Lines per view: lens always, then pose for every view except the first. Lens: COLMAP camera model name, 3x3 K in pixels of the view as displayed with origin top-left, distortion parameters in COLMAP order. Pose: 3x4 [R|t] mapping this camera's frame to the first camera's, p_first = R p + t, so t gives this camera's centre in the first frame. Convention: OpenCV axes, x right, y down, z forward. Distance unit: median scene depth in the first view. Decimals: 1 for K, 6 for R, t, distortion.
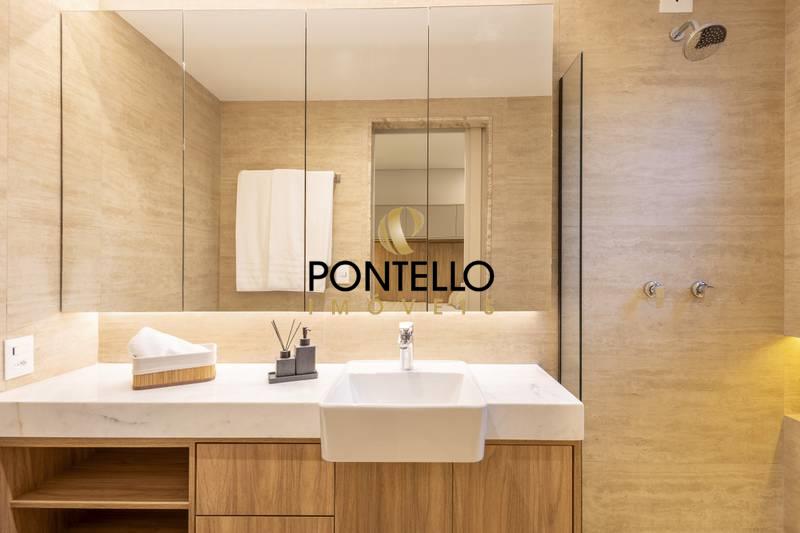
lens RADIAL K [[371.2, 0, 403.5], [0, 371.2, 266.5], [0, 0, 1]] dist [0.005070, -0.002865]
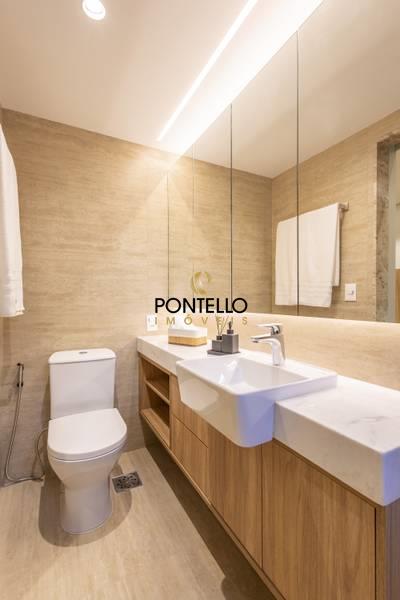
lens RADIAL K [[278.4, 0, 204.0], [0, 278.4, 297.8], [0, 0, 1]] dist [0.005070, -0.002865]
pose [[0.476643, -0.000414, -0.879097, 0.531956], [-0.006287, 0.999973, -0.003879, 0.062489], [0.879075, 0.007376, 0.476627, 0.322300]]
